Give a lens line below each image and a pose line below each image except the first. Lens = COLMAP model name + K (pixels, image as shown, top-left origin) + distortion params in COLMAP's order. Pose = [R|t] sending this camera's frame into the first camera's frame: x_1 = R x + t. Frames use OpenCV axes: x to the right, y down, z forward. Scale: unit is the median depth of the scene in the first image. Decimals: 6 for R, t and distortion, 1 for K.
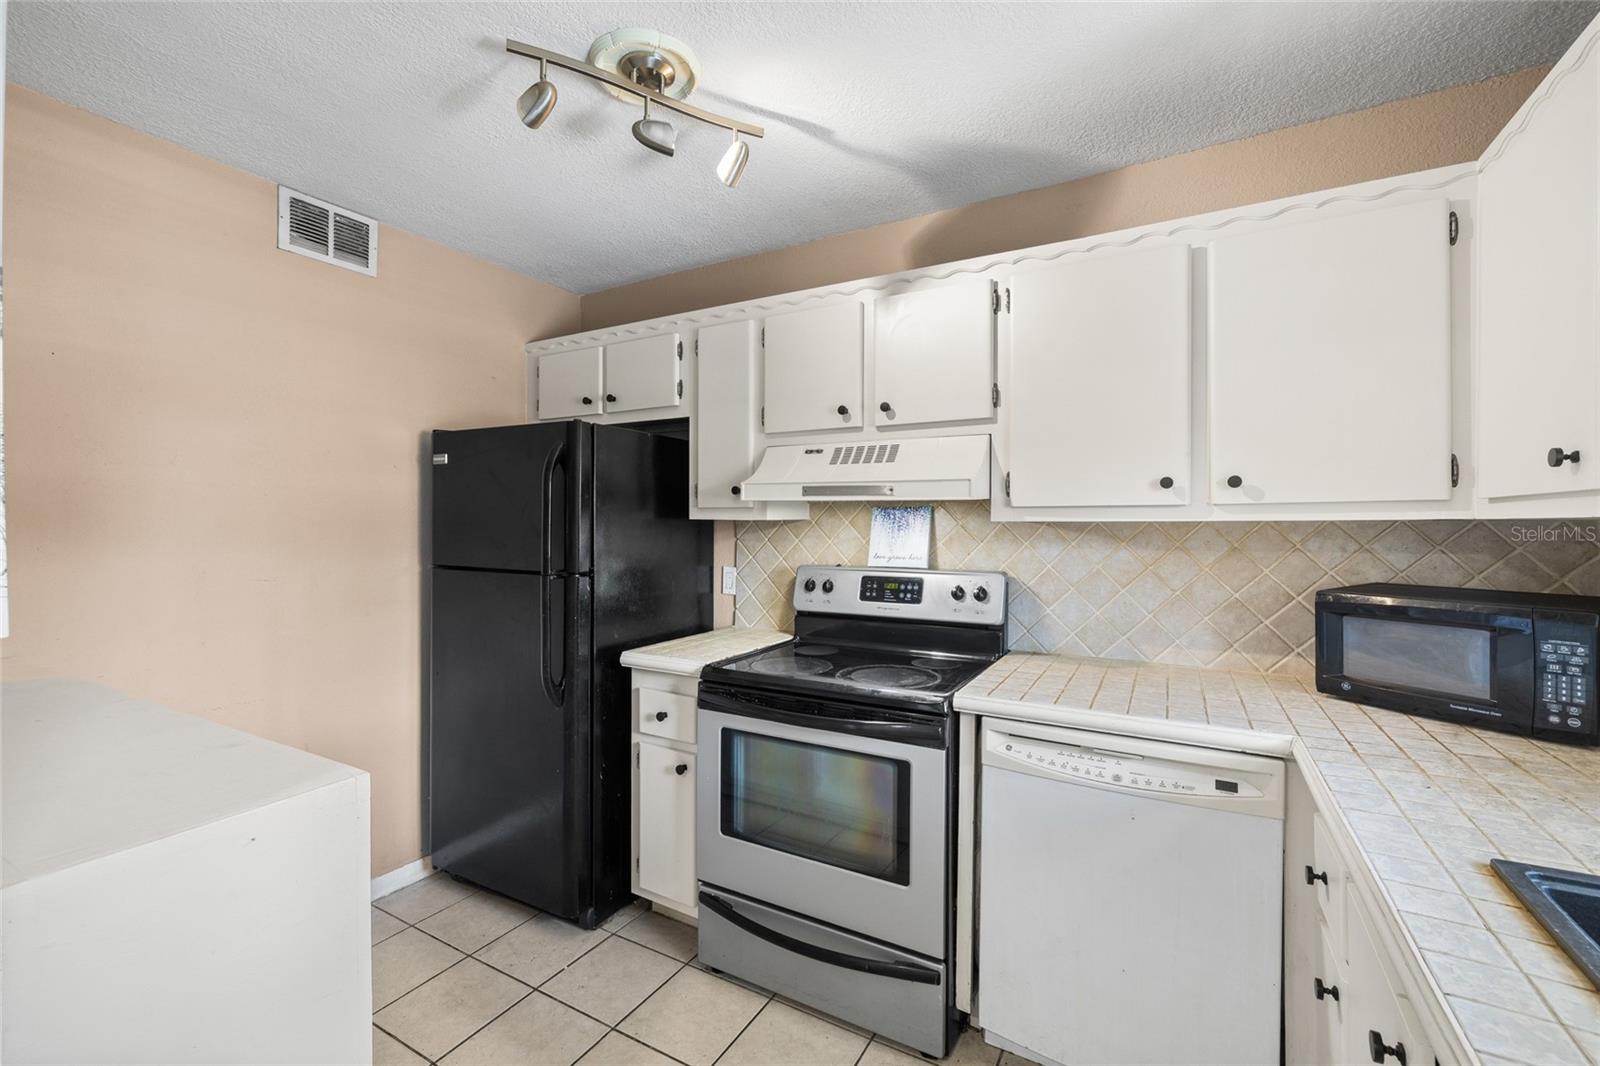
lens RADIAL K [[674.5, 0, 801.8], [0, 674.5, 528.1], [0, 0, 1]] dist [-0.006035, 0.001408]
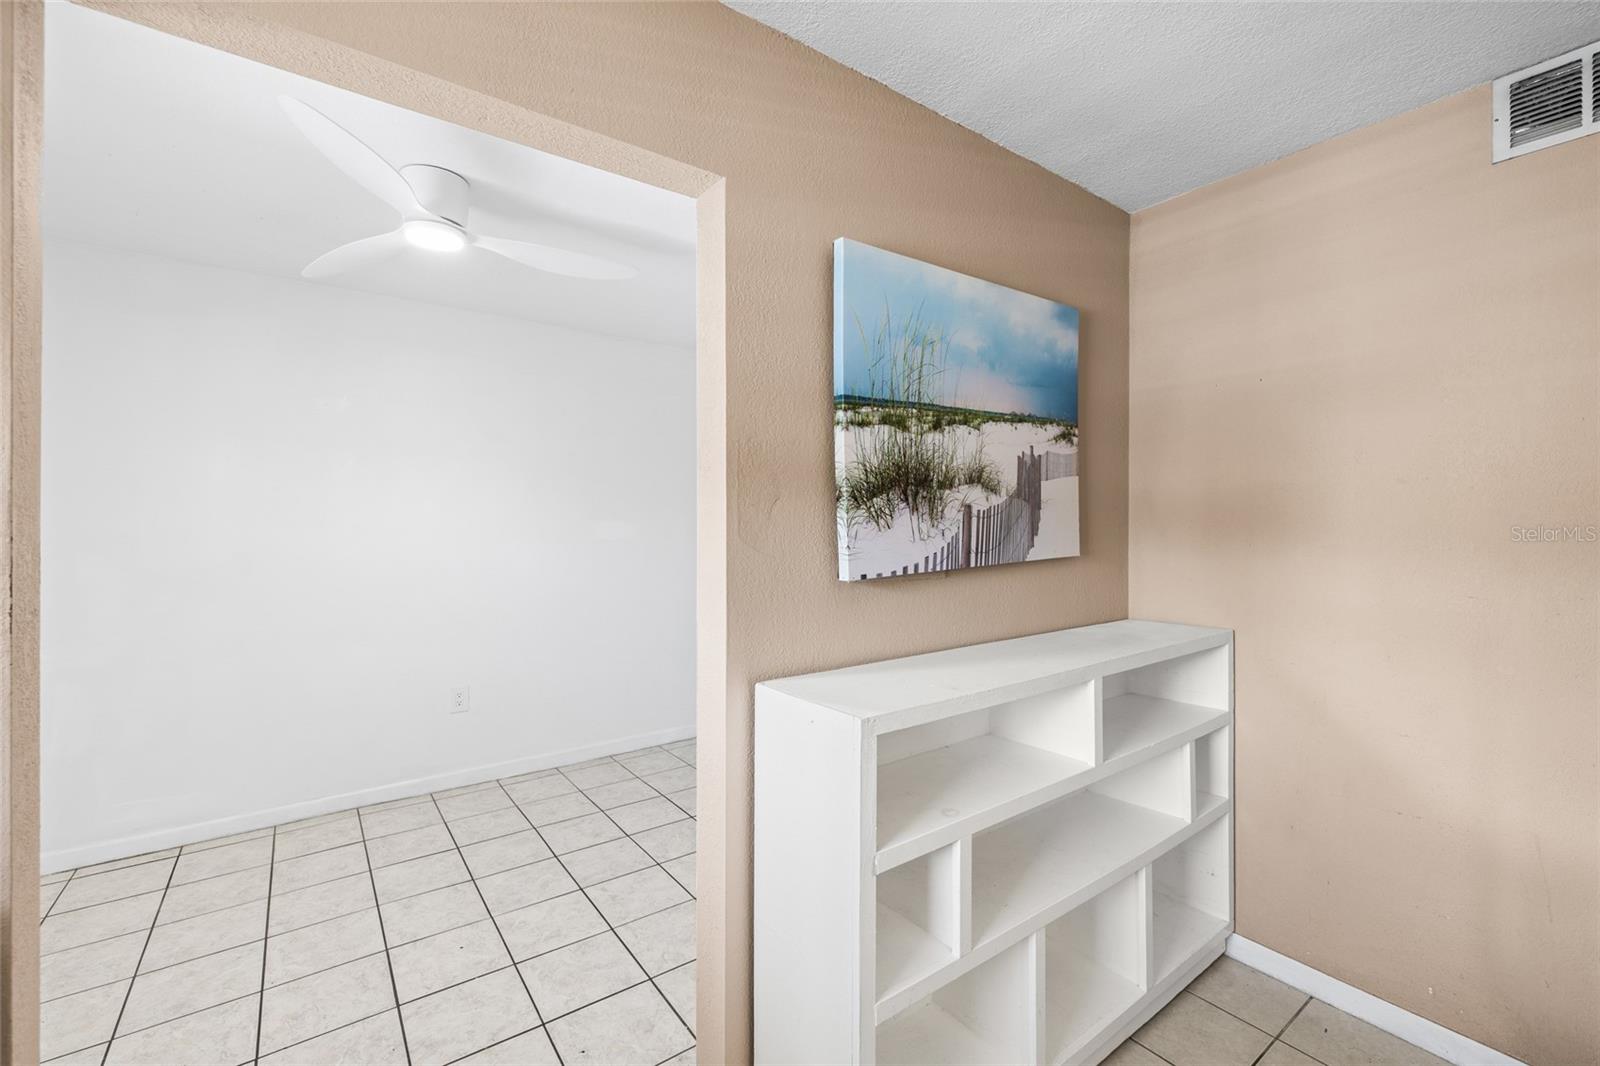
lens RADIAL K [[674.5, 0, 794.8], [0, 674.5, 524.8], [0, 0, 1]] dist [-0.006035, 0.001408]
pose [[-0.415118, 0.002067, -0.909765, 0.262925], [-0.008288, 0.999947, 0.006053, -0.005639], [0.909730, 0.010053, -0.415079, 0.638733]]
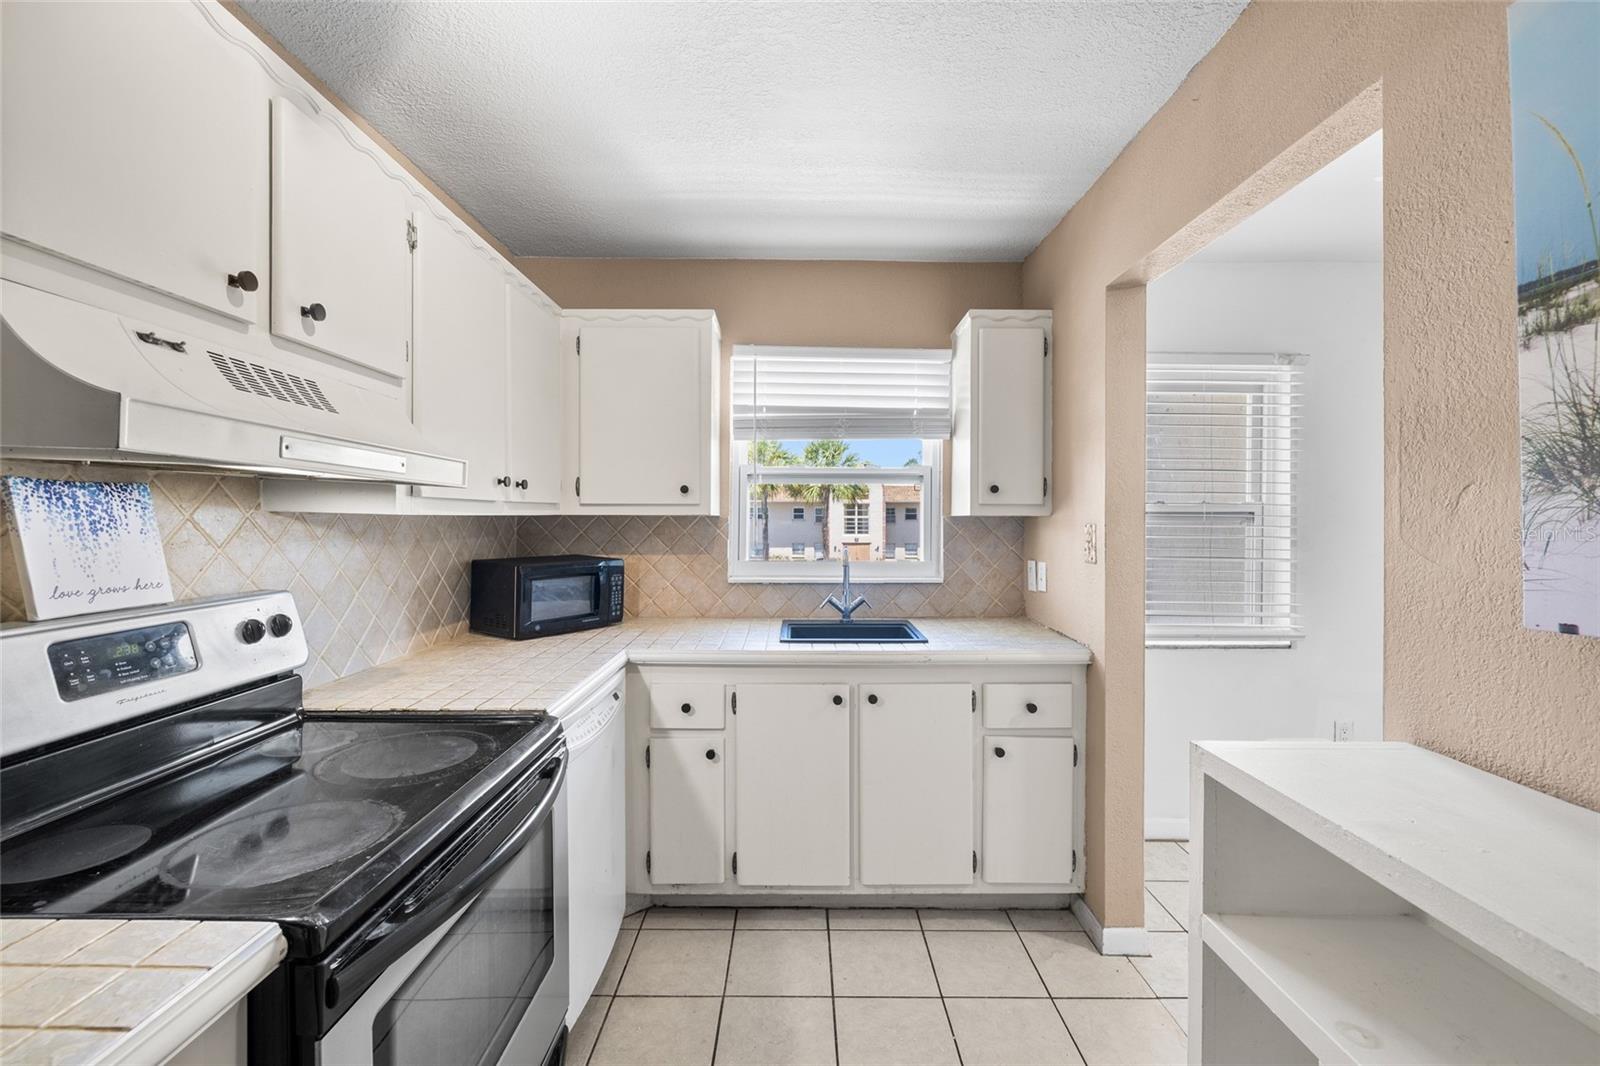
lens RADIAL K [[674.5, 0, 798.1], [0, 674.5, 518.9], [0, 0, 1]] dist [-0.006035, 0.001408]
pose [[-0.489663, -0.003973, 0.871902, -0.588843], [0.002375, 0.999980, 0.005890, -0.008143], [-0.871908, 0.004955, -0.489644, 0.961041]]
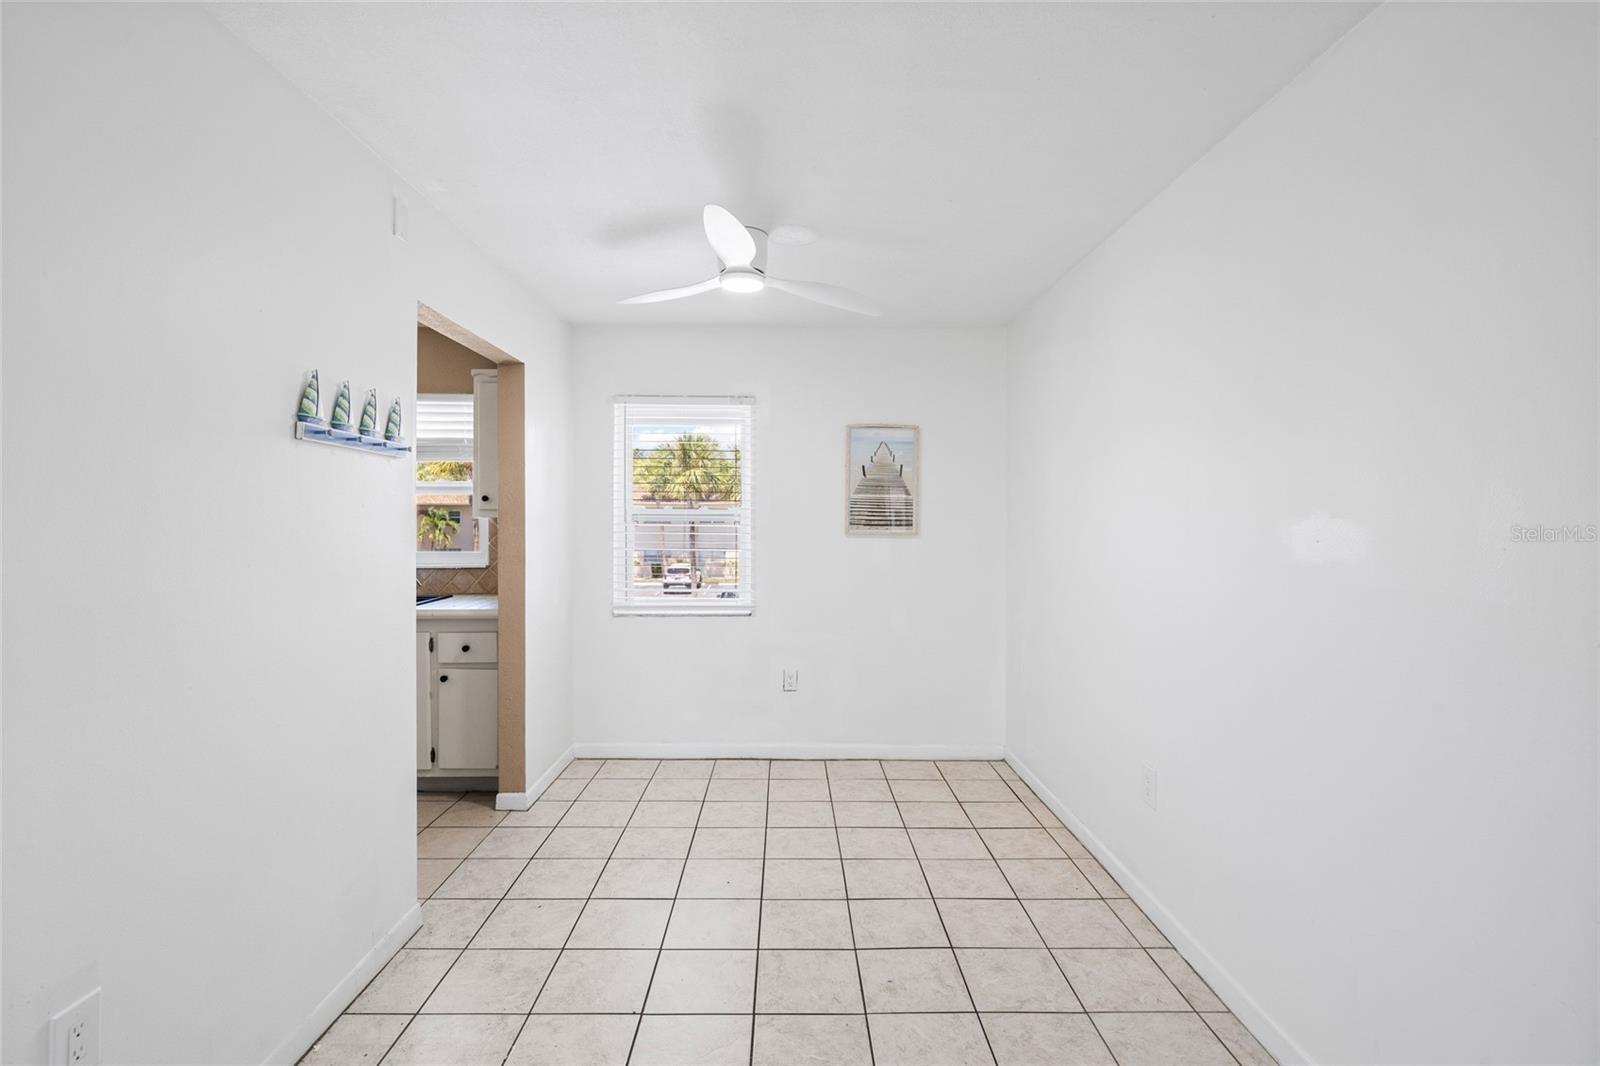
lens RADIAL K [[738.4, 0, 791.4], [0, 738.4, 520.6], [0, 0, 1]] dist [-0.013722, 0.002063]
pose [[-0.498257, -0.001123, 0.867029, -1.728679], [0.006475, 0.999966, 0.005016, -0.003264], [-0.867005, 0.008113, -0.498233, 0.296934]]
